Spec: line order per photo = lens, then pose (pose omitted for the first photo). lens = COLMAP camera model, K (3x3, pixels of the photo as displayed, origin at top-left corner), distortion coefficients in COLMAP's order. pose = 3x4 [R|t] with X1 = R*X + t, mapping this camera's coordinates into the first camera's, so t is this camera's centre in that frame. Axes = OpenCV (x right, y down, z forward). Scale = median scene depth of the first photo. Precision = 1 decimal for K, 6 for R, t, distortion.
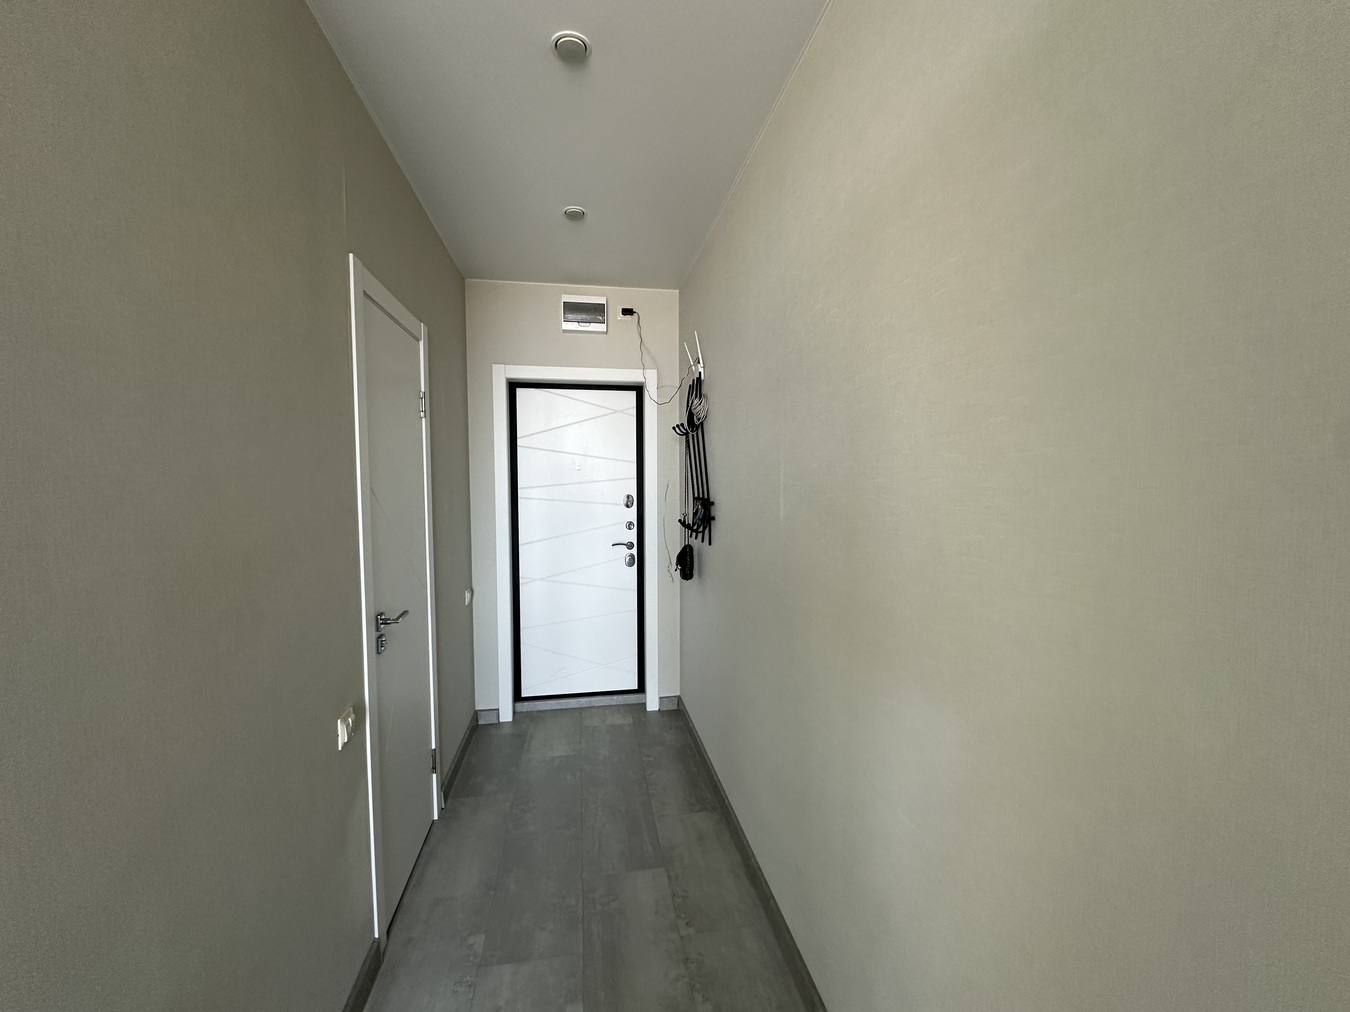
lens RADIAL K [[539.0, 0, 676.9], [0, 539.0, 506.1], [0, 0, 1]] dist [-0.003952, 0.000879]
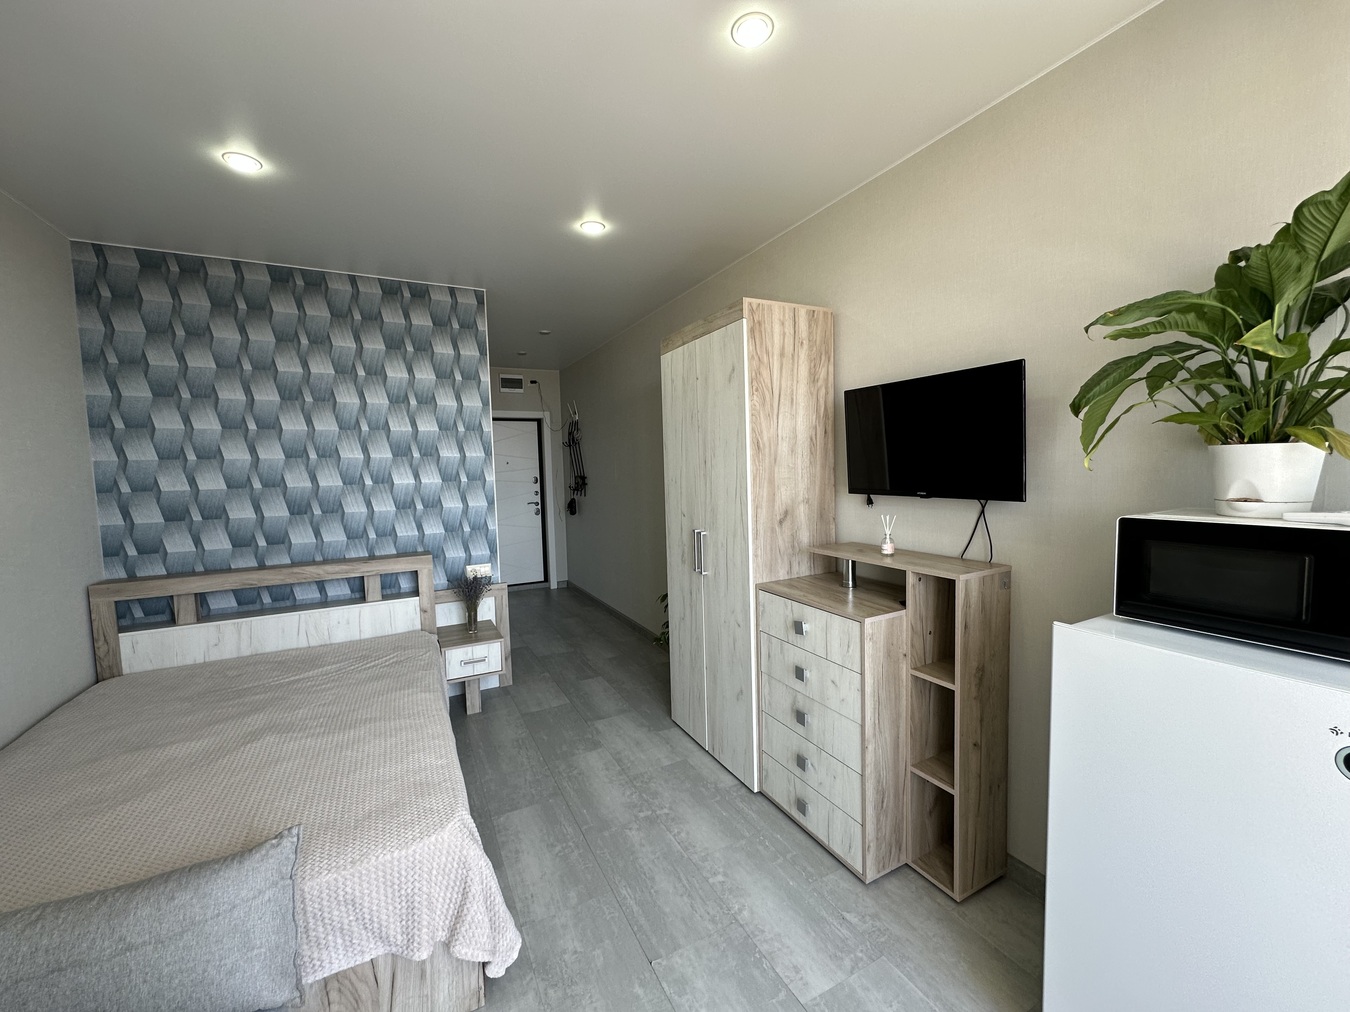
lens RADIAL K [[539.0, 0, 676.9], [0, 539.0, 506.1], [0, 0, 1]] dist [-0.003952, 0.000879]
pose [[0.954566, -0.044143, 0.294711, -0.187318], [0.039176, 0.998974, 0.022741, 0.061186], [-0.295413, -0.010163, 0.955316, -0.999630]]
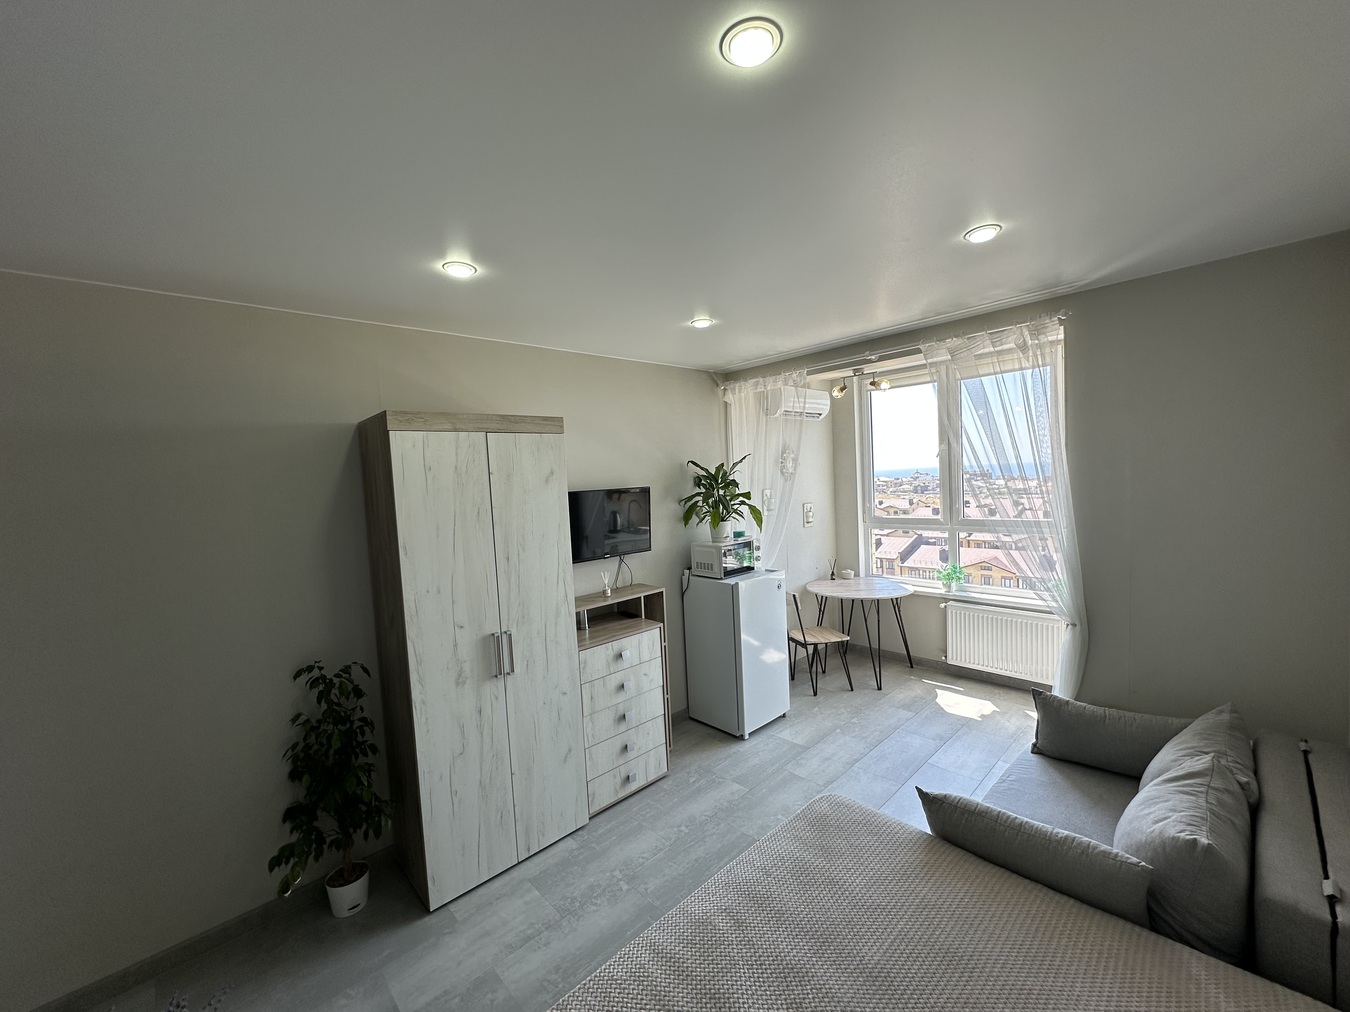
lens RADIAL K [[539.0, 0, 676.9], [0, 539.0, 506.1], [0, 0, 1]] dist [-0.003952, 0.000879]
pose [[-0.544547, -0.011844, 0.838647, -0.688322], [0.101593, 0.991607, 0.079970, -0.093814], [-0.832555, 0.128748, -0.538773, -0.063246]]
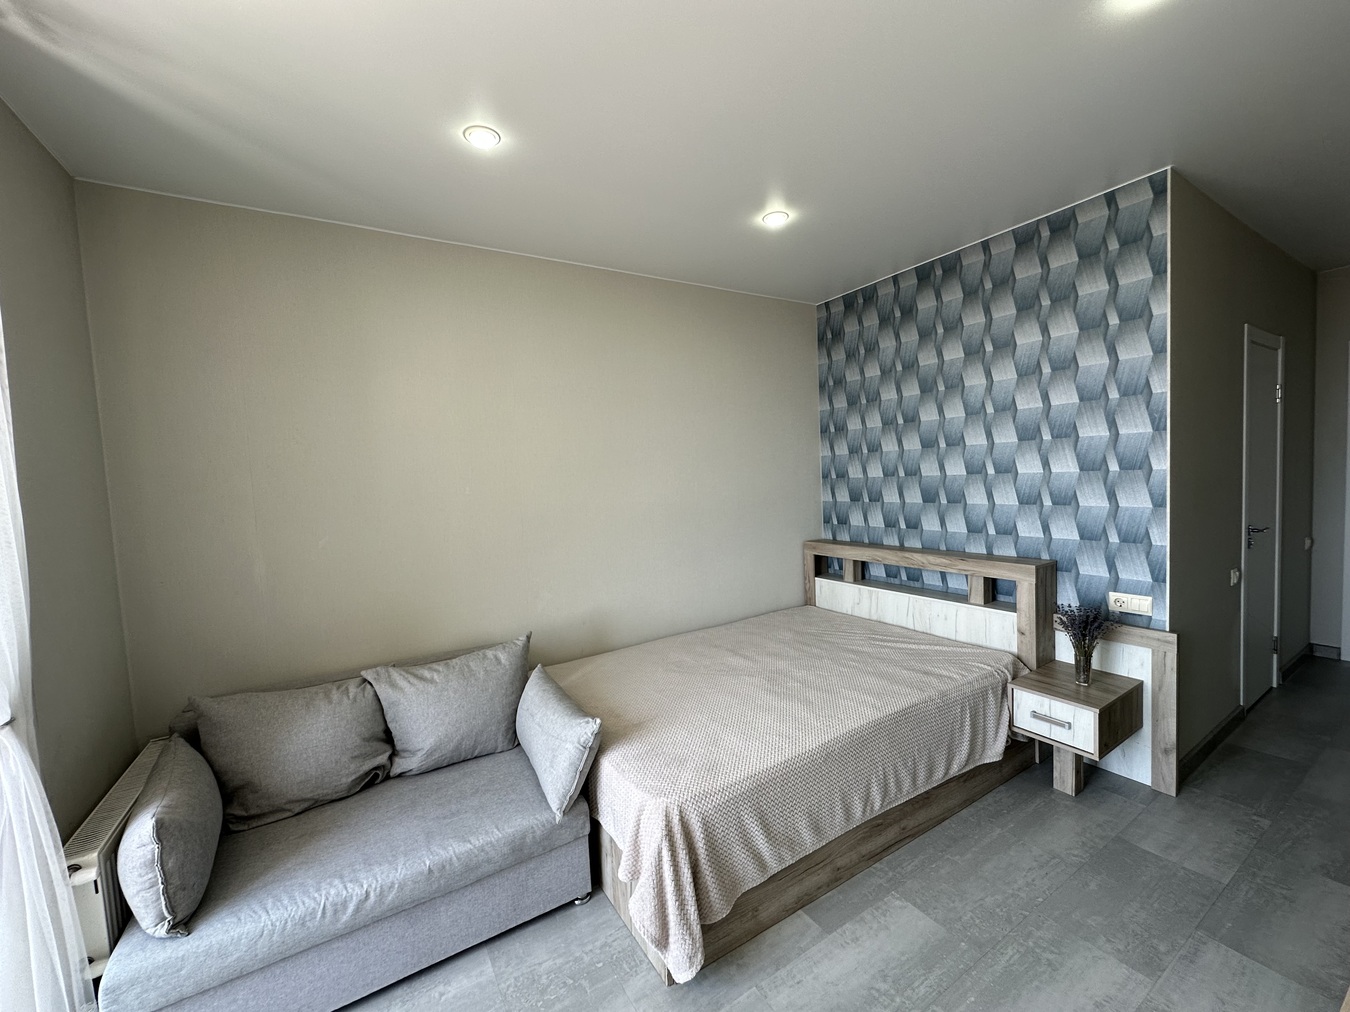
lens RADIAL K [[539.0, 0, 676.9], [0, 539.0, 506.1], [0, 0, 1]] dist [-0.003952, 0.000879]
pose [[0.362811, 0.036872, -0.931133, 0.196978], [-0.003736, 0.999266, 0.038115, 0.042788], [0.931855, -0.010350, 0.362683, -0.687763]]
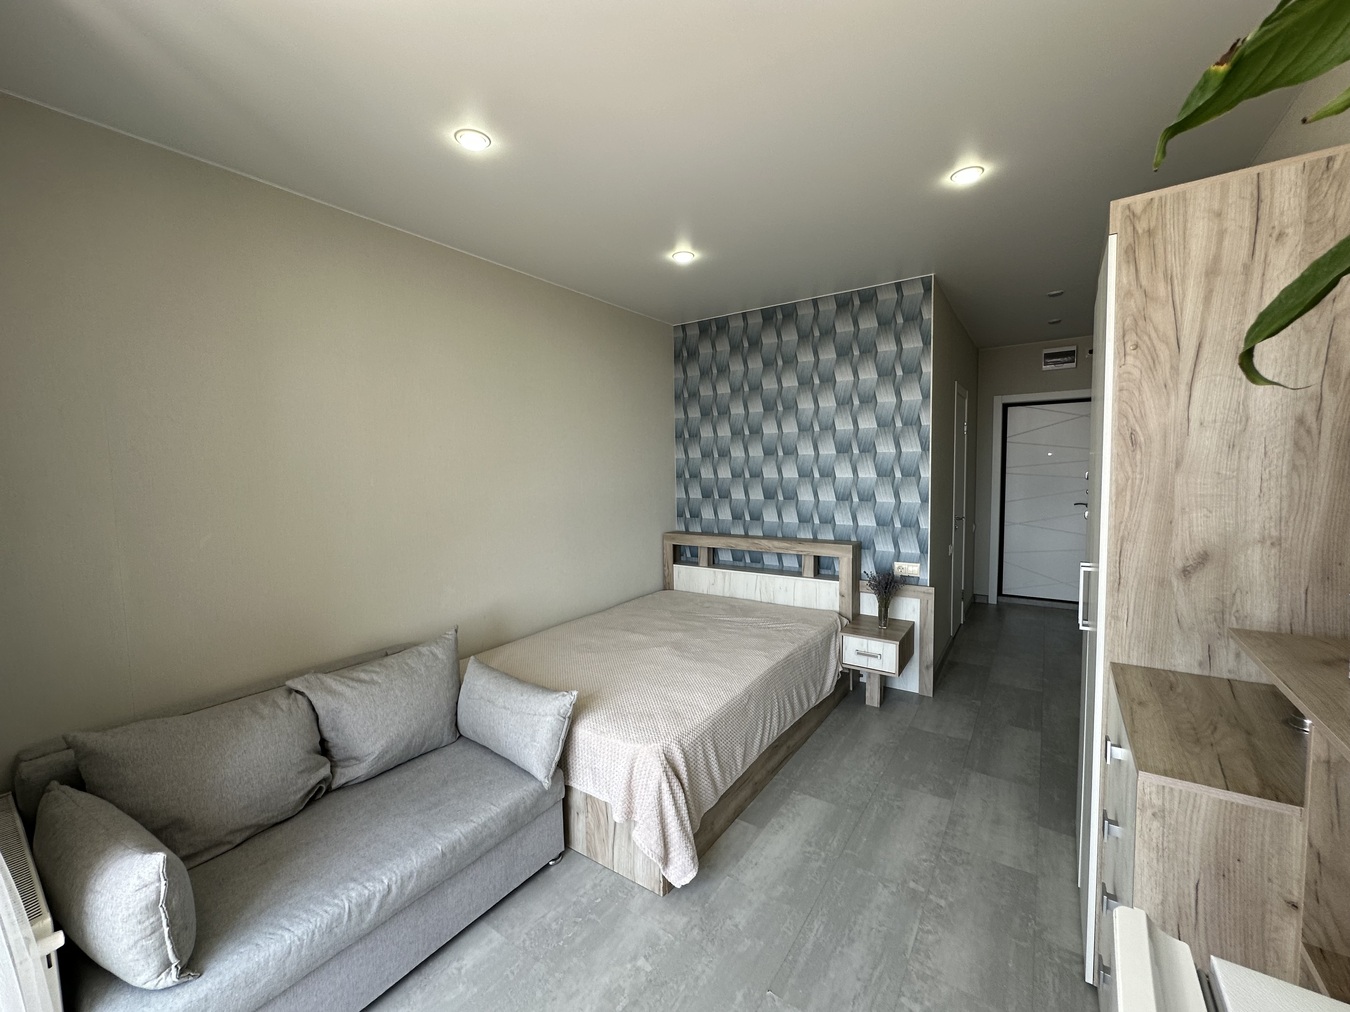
lens RADIAL K [[539.0, 0, 676.9], [0, 539.0, 506.1], [0, 0, 1]] dist [-0.003952, 0.000879]
pose [[0.707907, 0.040514, -0.705142, 0.166071], [-0.021145, 0.999122, 0.036177, 0.047851], [0.705989, -0.010699, 0.708142, -0.915687]]
